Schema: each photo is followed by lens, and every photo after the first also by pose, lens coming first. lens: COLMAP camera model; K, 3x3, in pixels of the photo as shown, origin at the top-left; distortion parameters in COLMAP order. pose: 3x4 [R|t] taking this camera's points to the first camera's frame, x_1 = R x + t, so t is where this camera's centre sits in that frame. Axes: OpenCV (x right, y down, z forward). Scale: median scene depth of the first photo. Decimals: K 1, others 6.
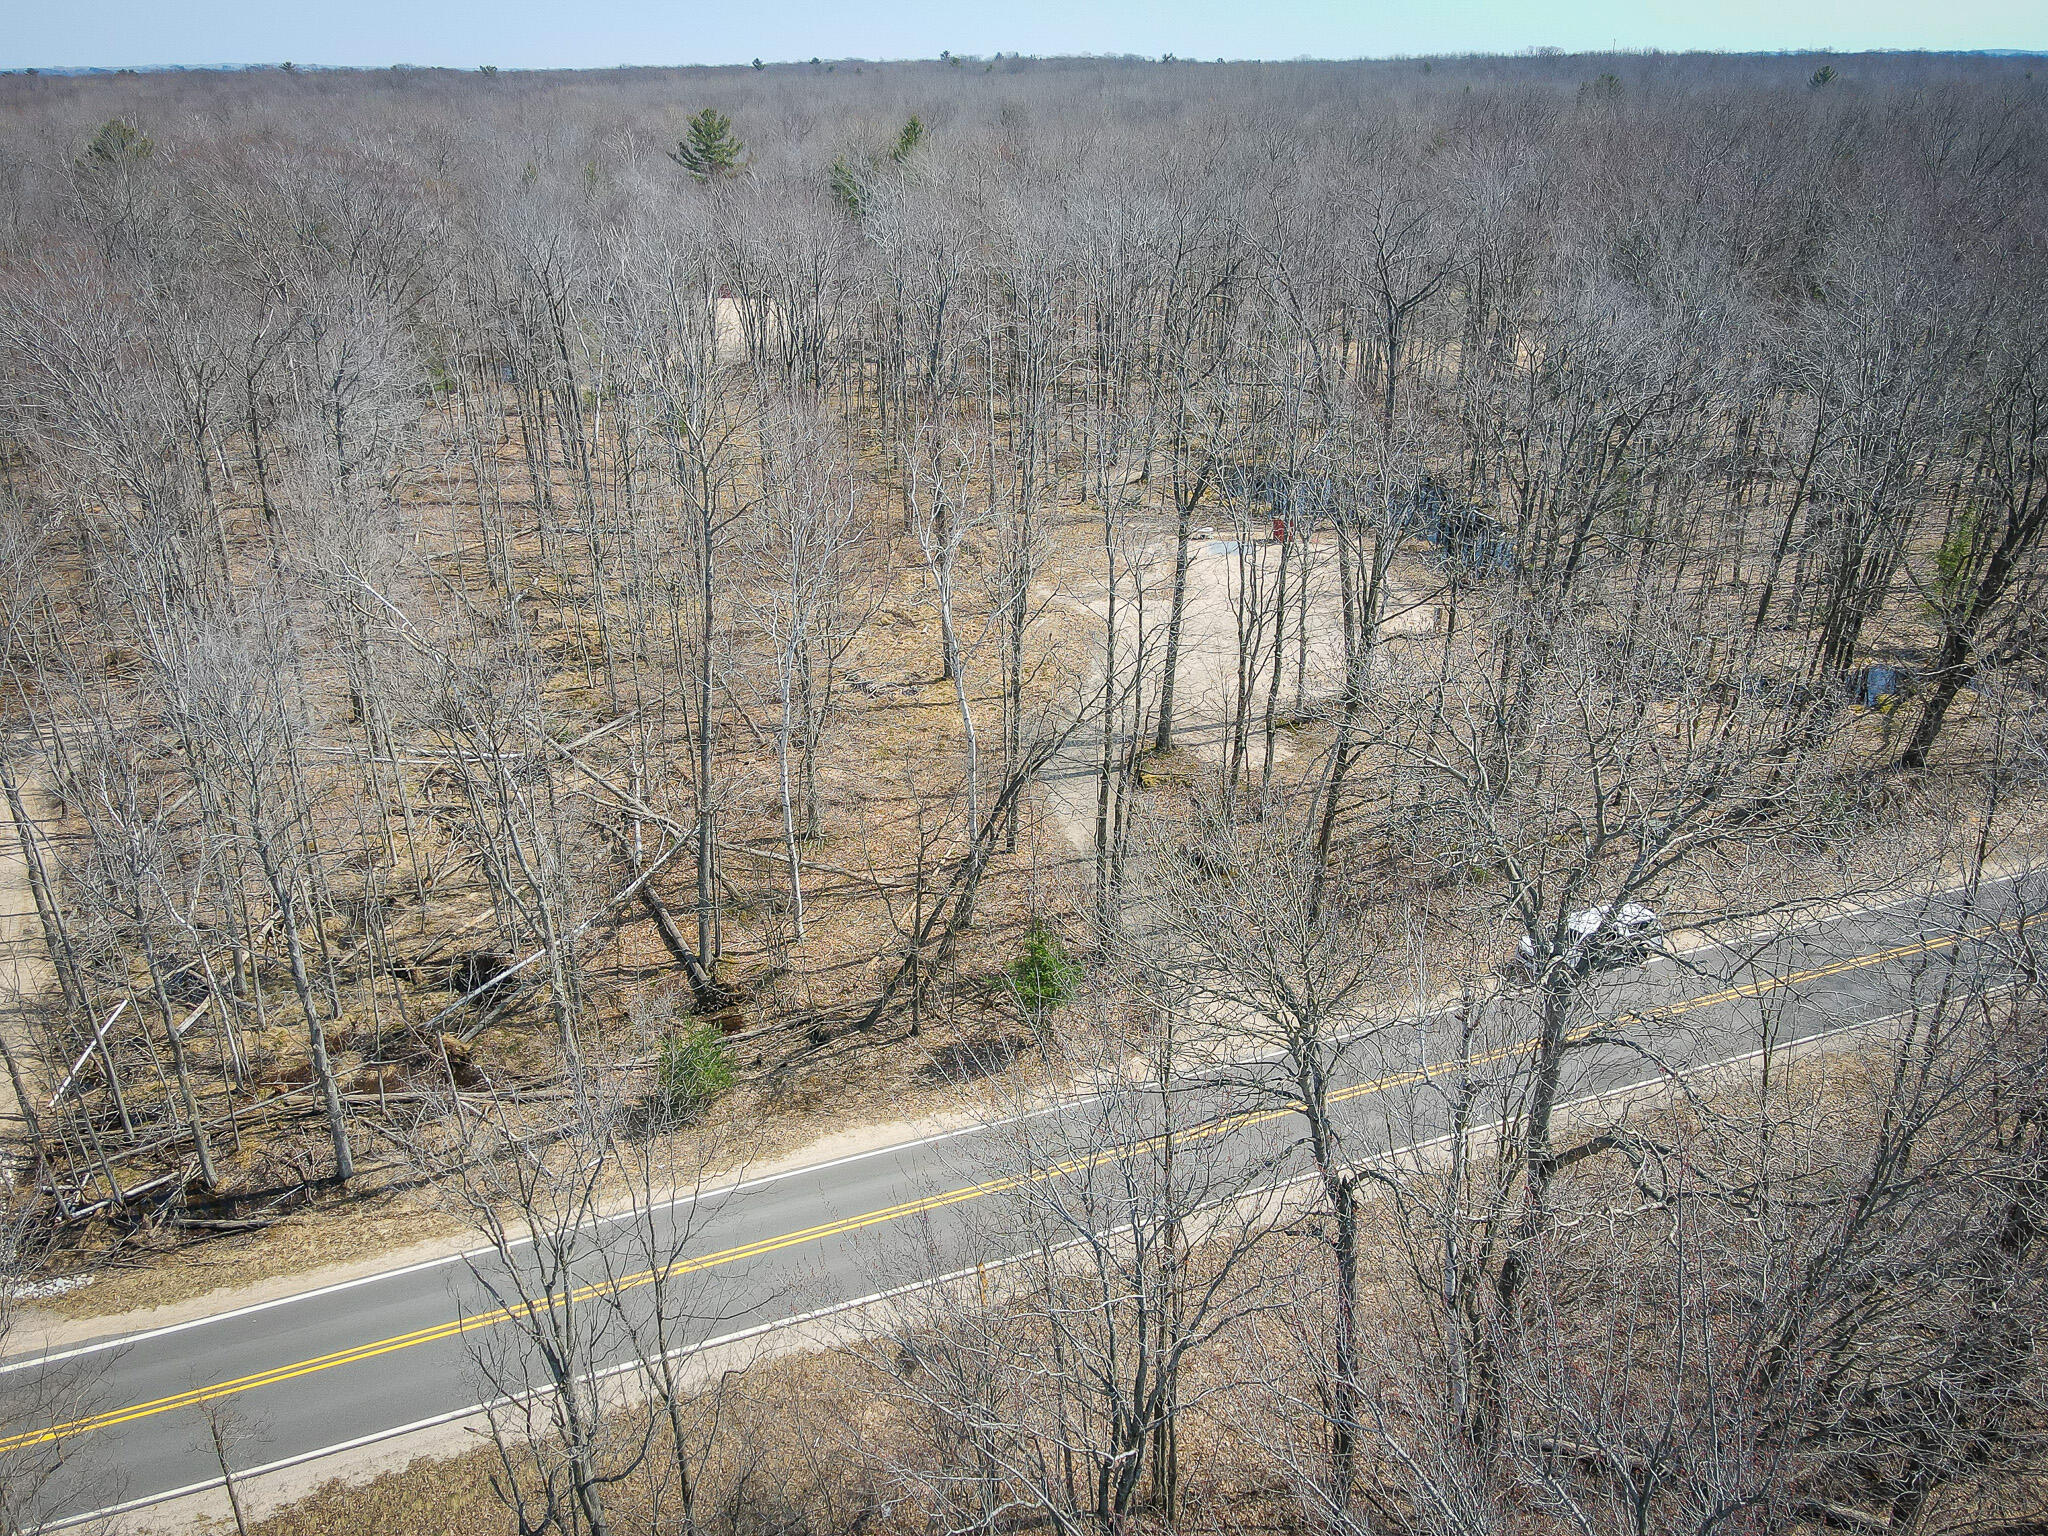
lens RADIAL K [[1470.2, 0, 1051.1], [0, 1470.2, 769.1], [0, 0, 1]] dist [-0.008901, 0.062413]
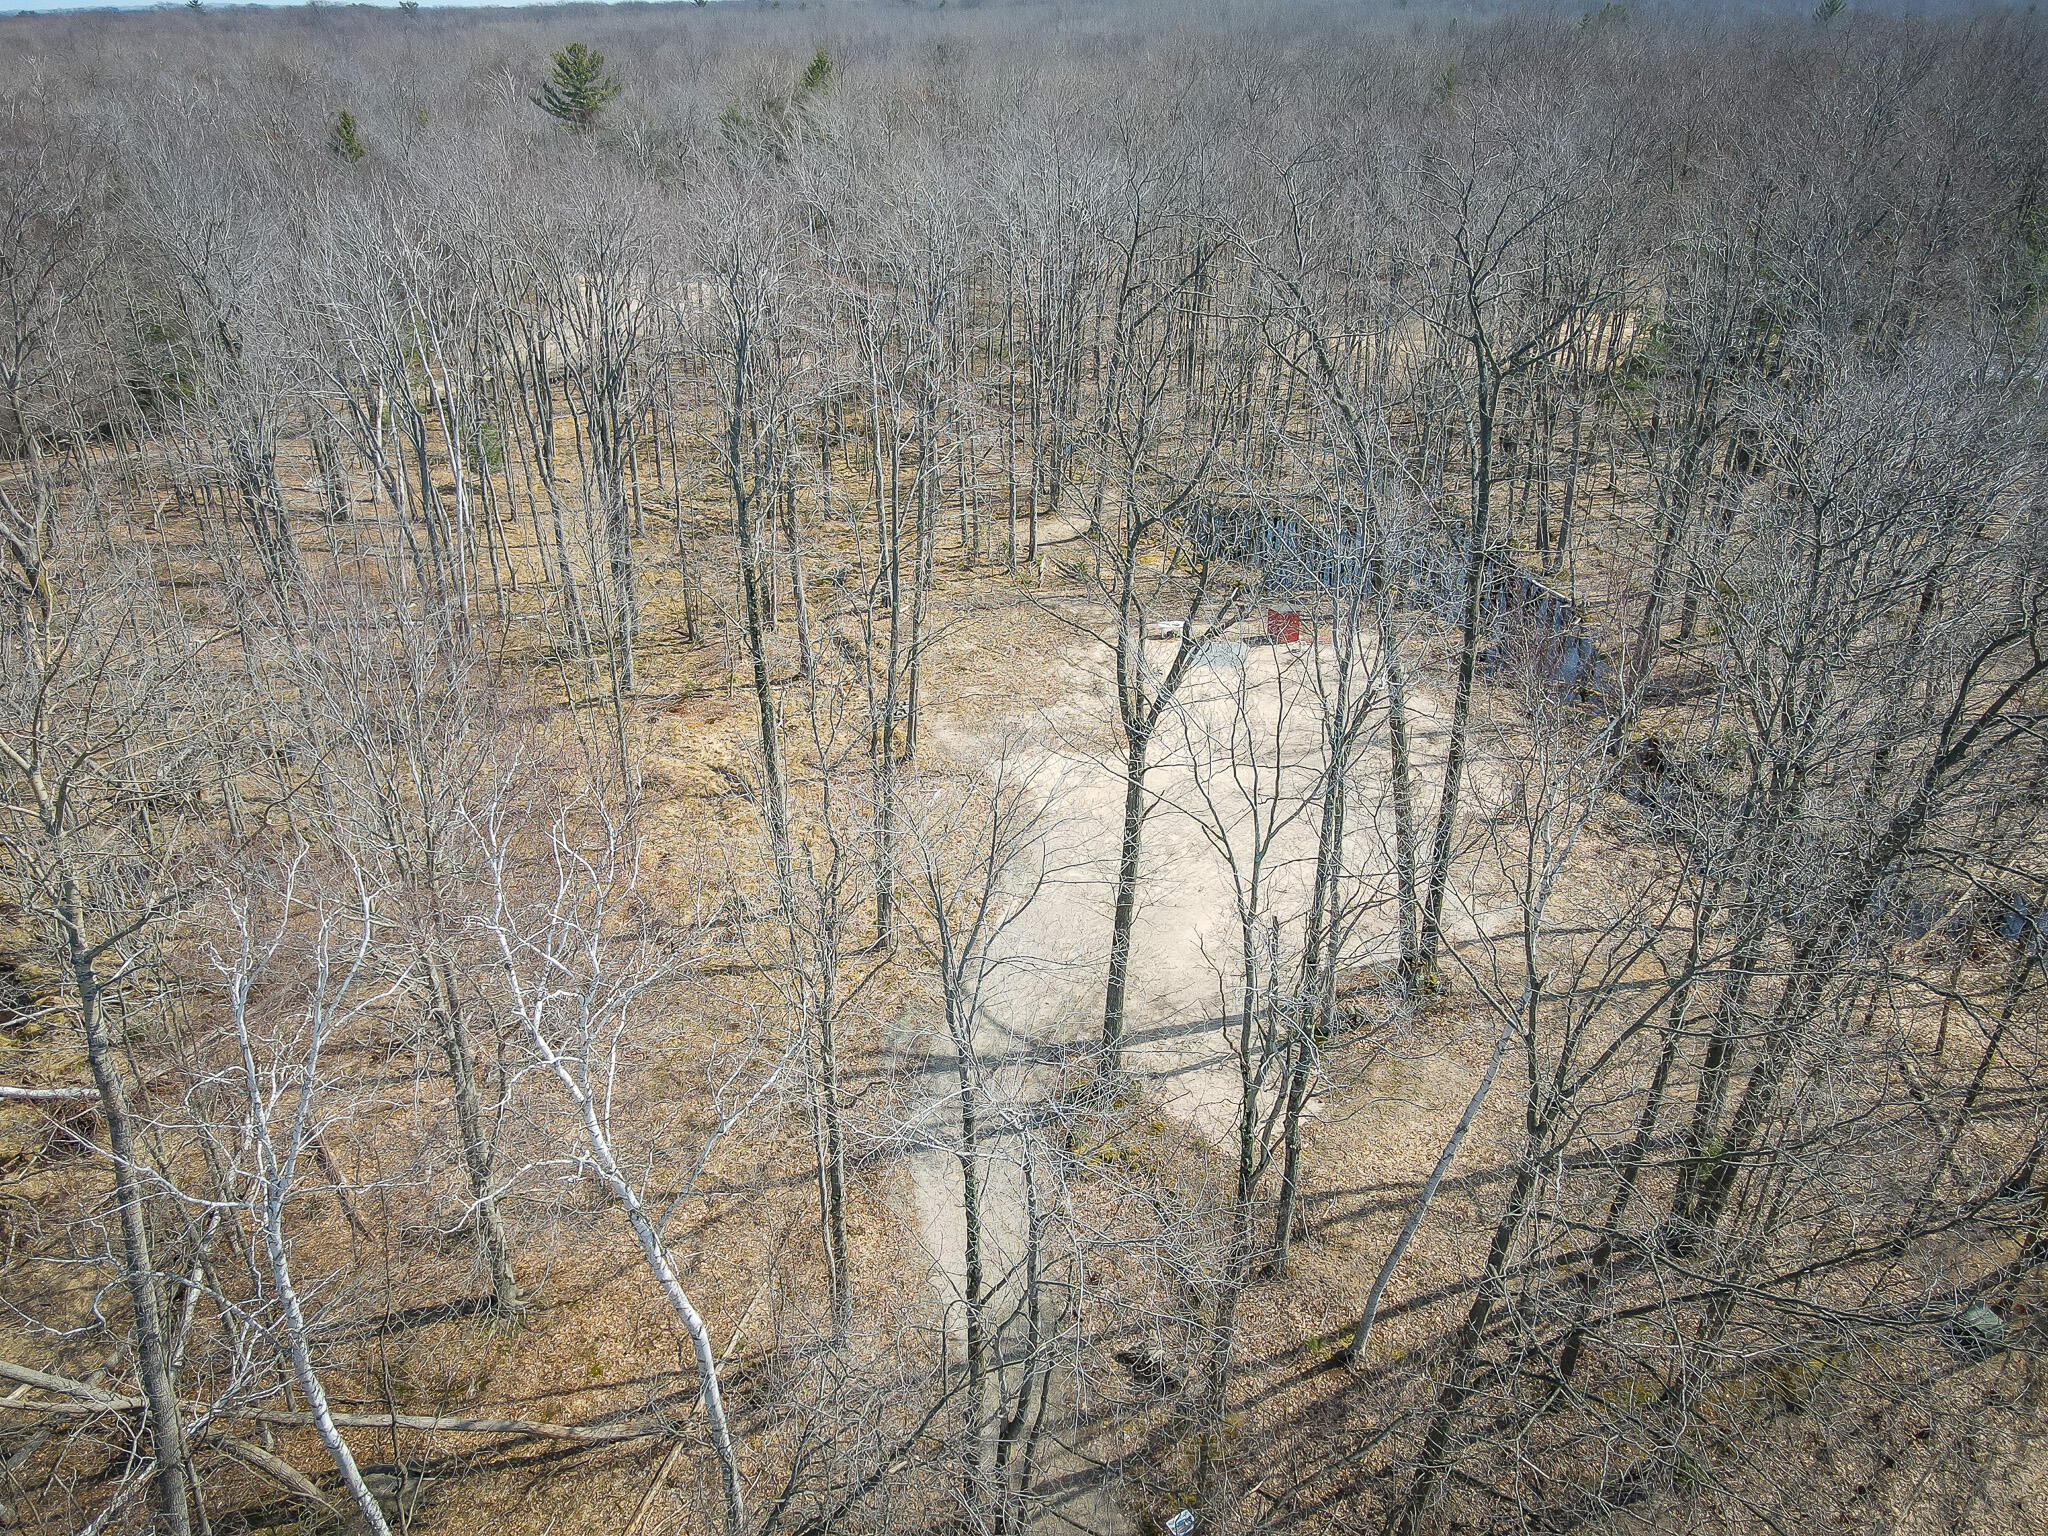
lens RADIAL K [[1470.2, 0, 1051.1], [0, 1470.2, 769.1], [0, 0, 1]] dist [-0.008901, 0.062413]
pose [[0.999742, -0.013966, 0.017912, 0.018987], [0.013363, 0.999353, 0.033377, -0.073625], [-0.018367, -0.033130, 0.999282, 0.174091]]
